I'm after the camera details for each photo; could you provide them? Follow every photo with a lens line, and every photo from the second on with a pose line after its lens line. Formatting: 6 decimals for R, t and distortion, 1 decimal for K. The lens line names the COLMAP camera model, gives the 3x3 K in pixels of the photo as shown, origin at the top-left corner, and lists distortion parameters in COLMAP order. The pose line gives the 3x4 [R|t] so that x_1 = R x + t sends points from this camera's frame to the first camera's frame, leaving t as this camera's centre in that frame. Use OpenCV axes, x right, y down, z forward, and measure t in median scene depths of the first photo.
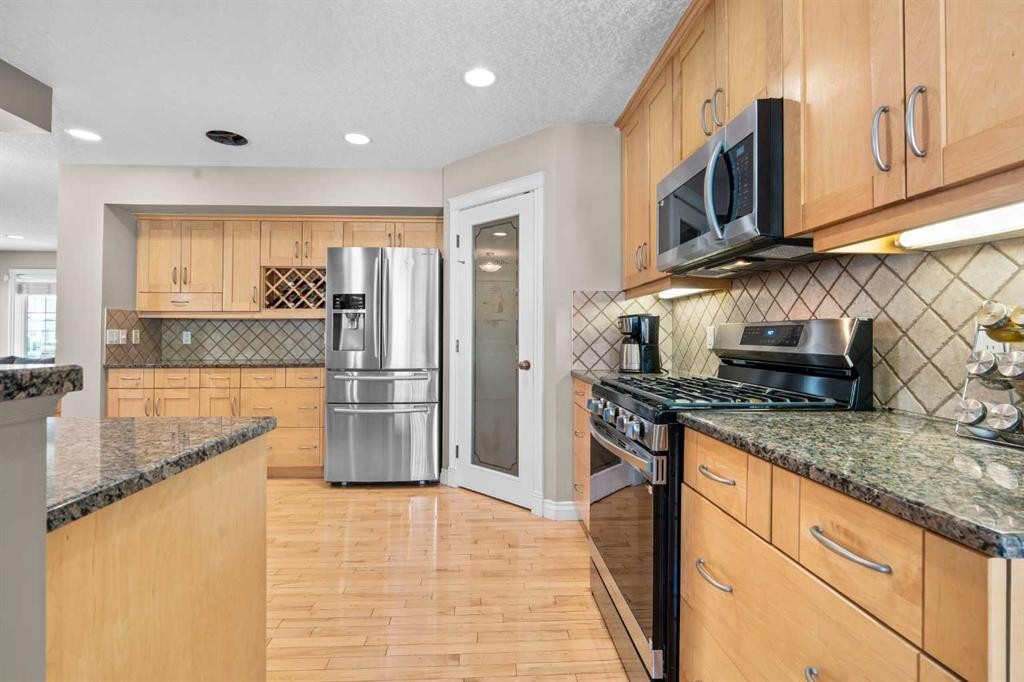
lens RADIAL K [[455.4, 0, 508.2], [0, 455.4, 337.5], [0, 0, 1]] dist [-0.002790, -0.000235]
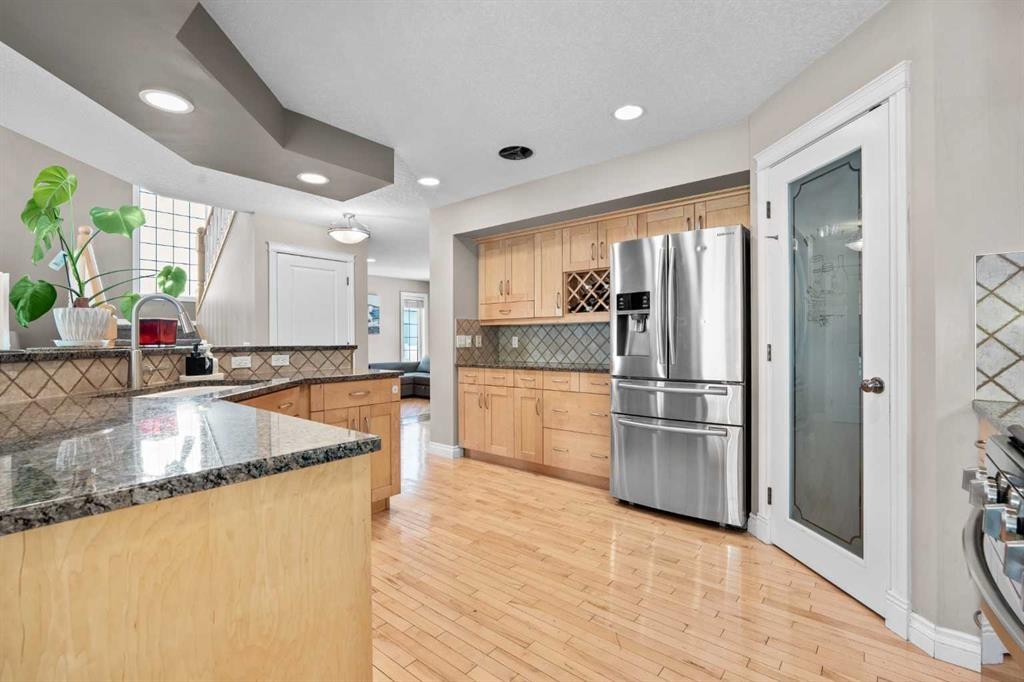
lens RADIAL K [[459.3, 0, 516.3], [0, 459.3, 343.0], [0, 0, 1]] dist [-0.001252, 0.000056]
pose [[0.741085, -0.000053, -0.671411, 0.081580], [0.003349, 0.999988, 0.003617, -0.001009], [0.671403, -0.004929, 0.741076, 0.171392]]
